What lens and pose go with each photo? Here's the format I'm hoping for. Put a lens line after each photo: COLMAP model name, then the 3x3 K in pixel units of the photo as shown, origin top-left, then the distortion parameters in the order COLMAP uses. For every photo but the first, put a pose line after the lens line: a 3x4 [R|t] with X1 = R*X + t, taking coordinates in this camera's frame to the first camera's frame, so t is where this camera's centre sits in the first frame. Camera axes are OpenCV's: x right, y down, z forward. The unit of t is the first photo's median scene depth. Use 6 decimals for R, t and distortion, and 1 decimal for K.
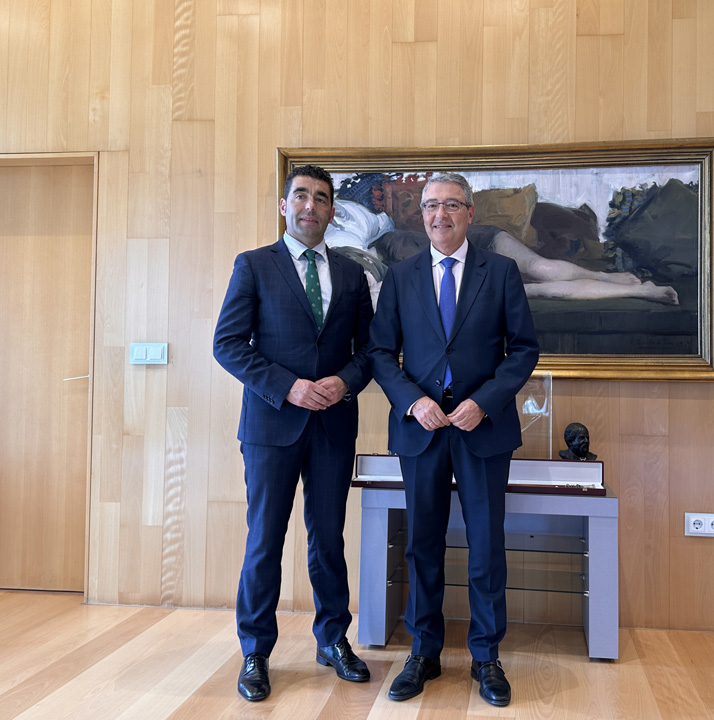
lens RADIAL K [[688.2, 0, 357.7], [0, 688.2, 358.1], [0, 0, 1]] dist [0.030935, 0.000000]
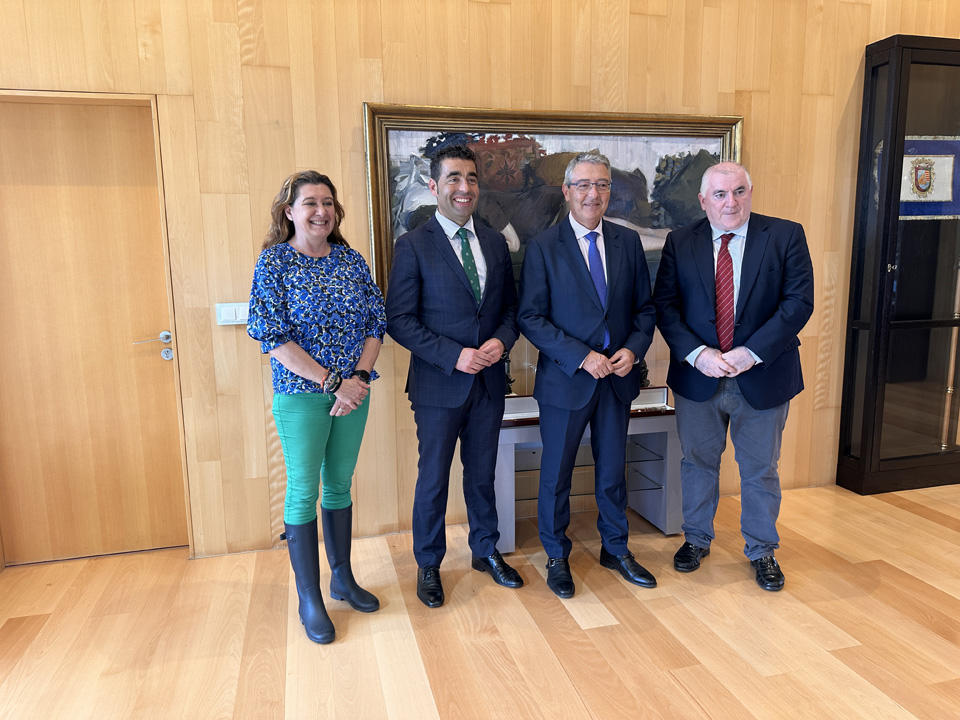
lens RADIAL K [[676.4, 0, 478.0], [0, 676.4, 362.4], [0, 0, 1]] dist [0.012078, 0.009596]
pose [[0.938873, -0.089567, 0.332407, -0.327615], [0.028482, 0.982461, 0.184278, -0.113613], [-0.343083, -0.163547, 0.924958, -0.030688]]
